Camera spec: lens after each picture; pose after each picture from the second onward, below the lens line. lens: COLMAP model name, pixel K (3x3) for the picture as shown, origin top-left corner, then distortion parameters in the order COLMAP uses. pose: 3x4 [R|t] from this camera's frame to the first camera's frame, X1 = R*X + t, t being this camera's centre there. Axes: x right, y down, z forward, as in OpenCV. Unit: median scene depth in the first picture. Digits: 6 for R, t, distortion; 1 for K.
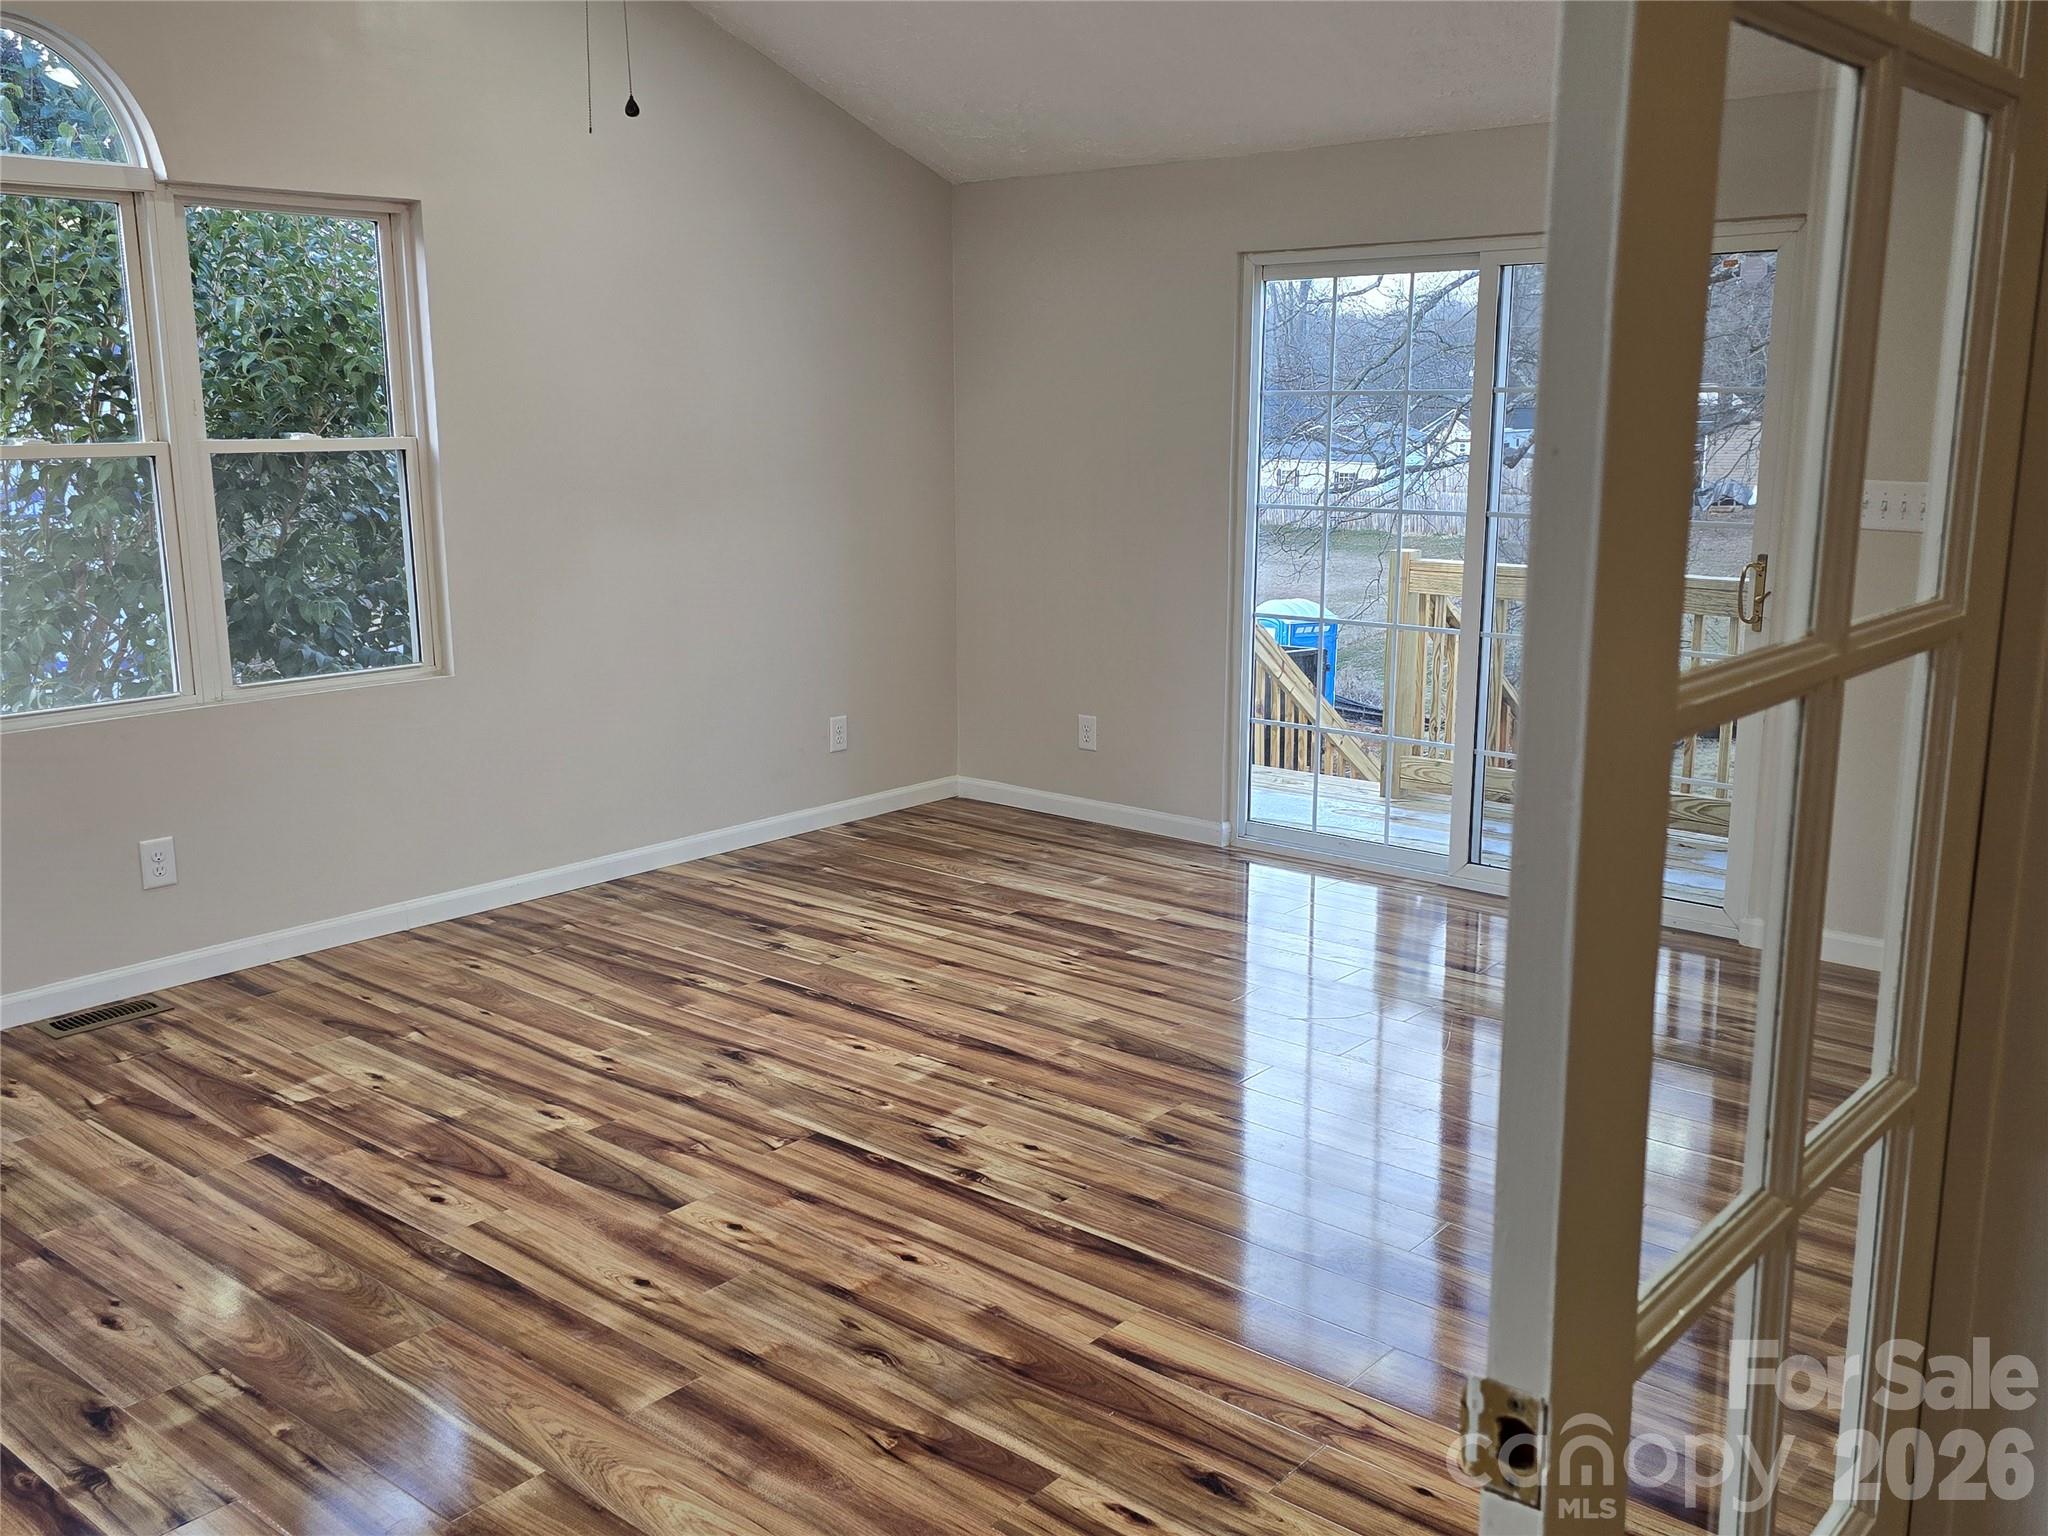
lens RADIAL K [[1833.1, 0, 1024.7], [0, 1833.1, 770.9], [0, 0, 1]] dist [0.014401, -0.008919]
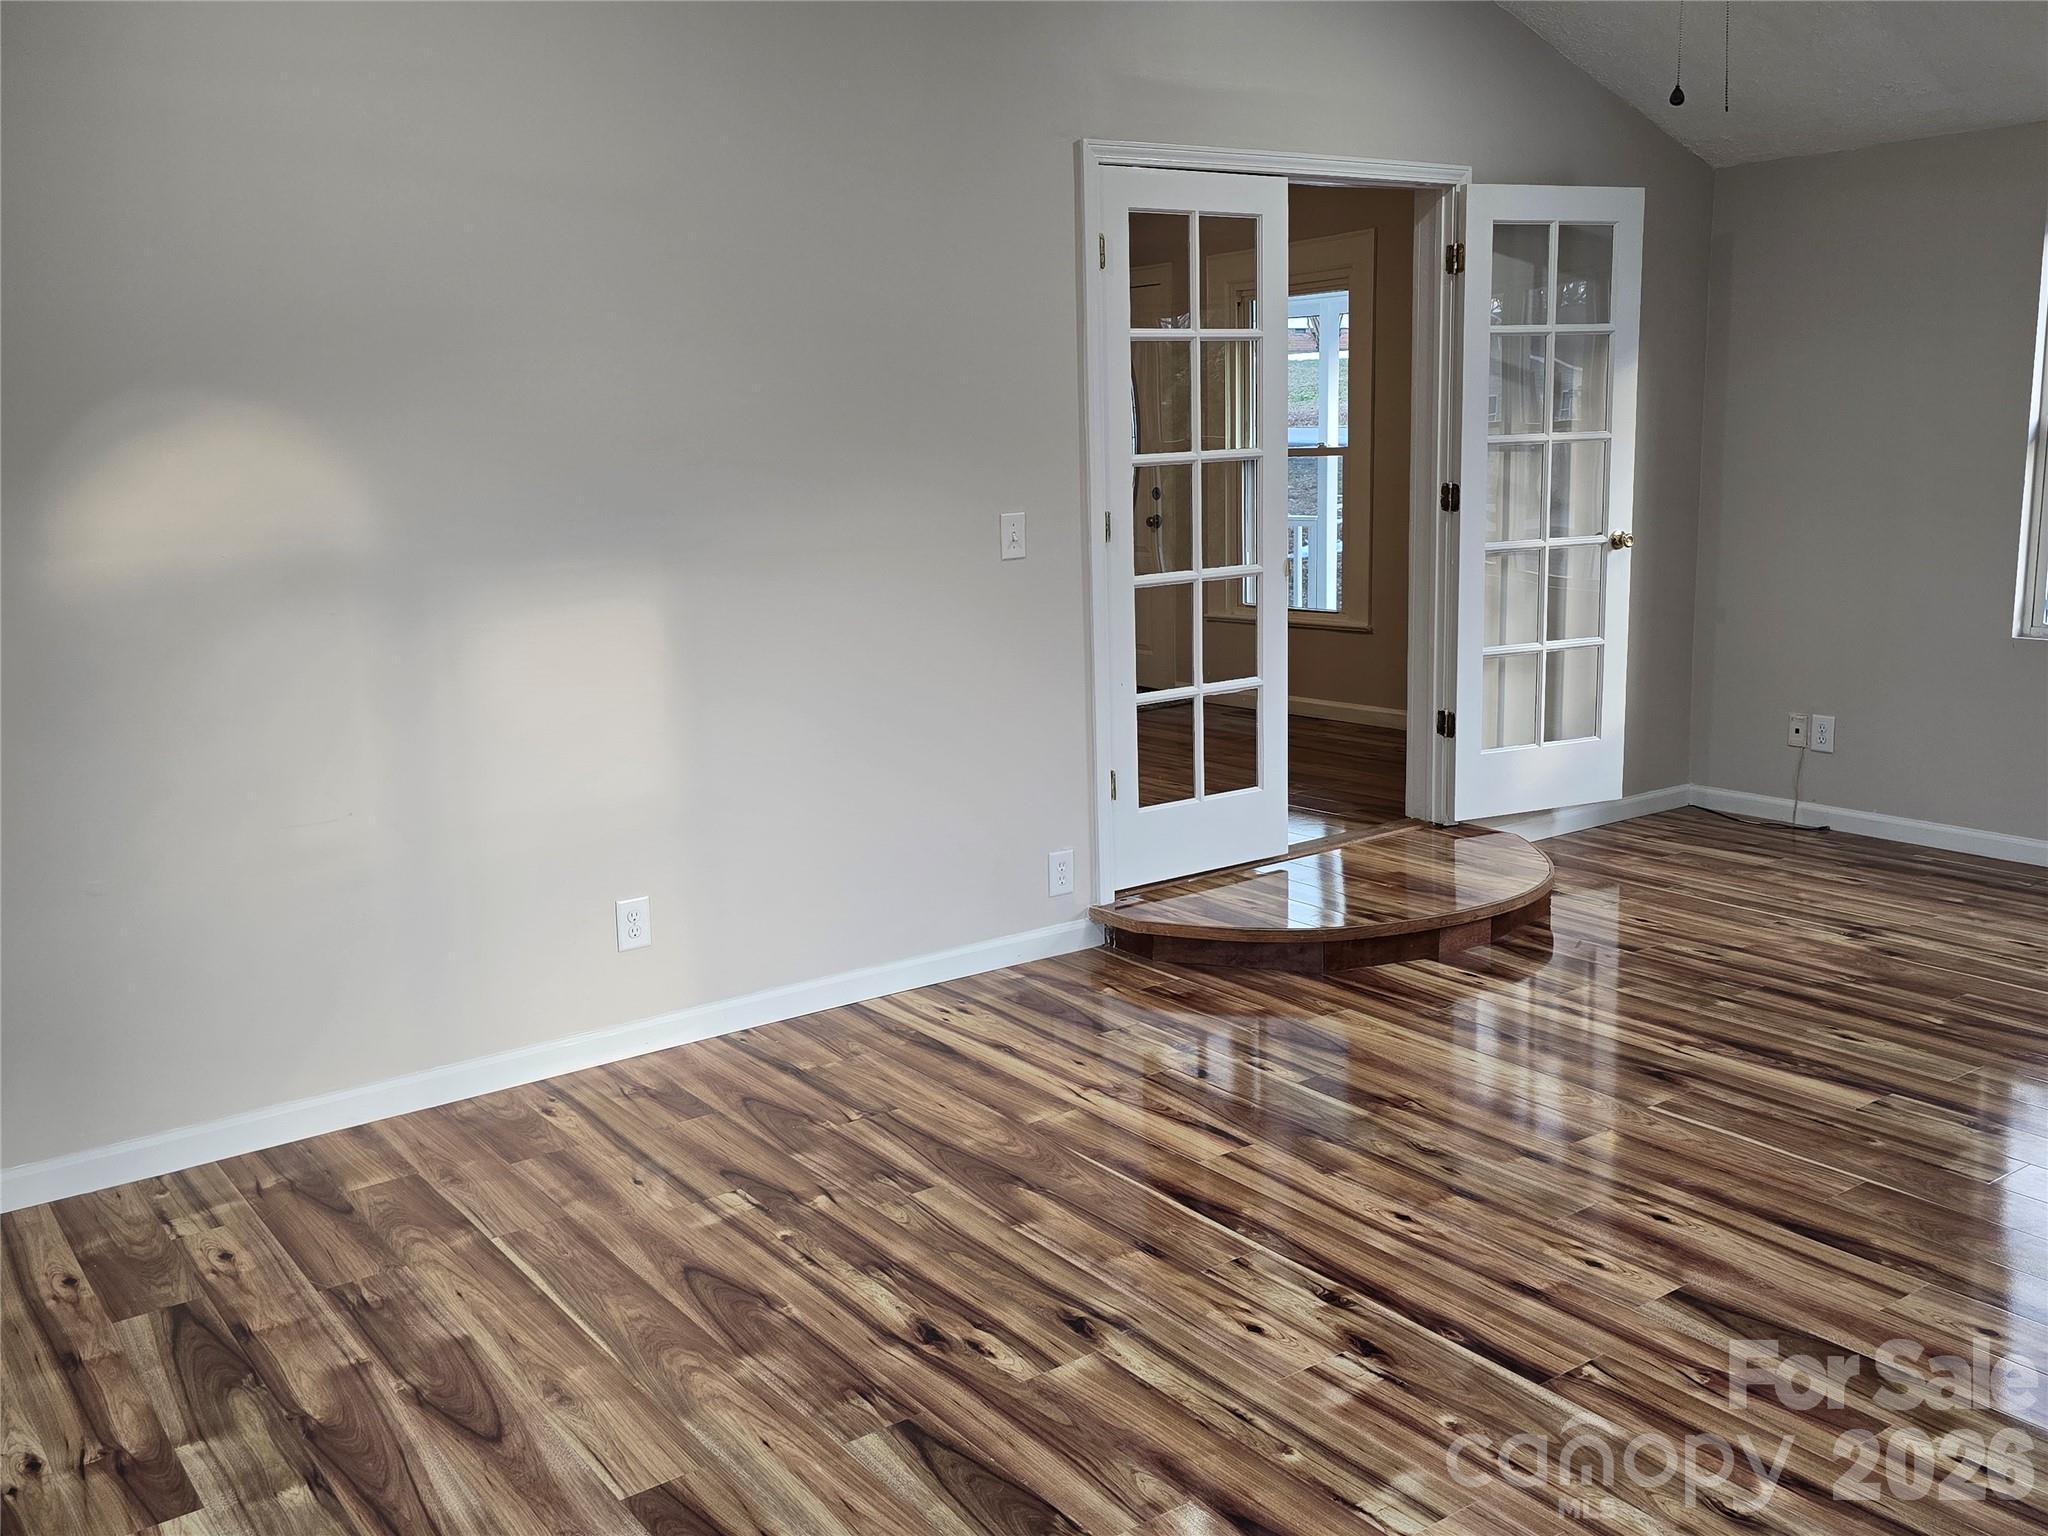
lens RADIAL K [[1833.1, 0, 1023.9], [0, 1833.1, 769.5], [0, 0, 1]] dist [0.014401, -0.008919]
pose [[-0.971149, -0.008879, 0.238307, -0.095652], [0.083238, 0.923835, 0.373632, -0.358112], [-0.223474, 0.382689, -0.896442, 1.801010]]
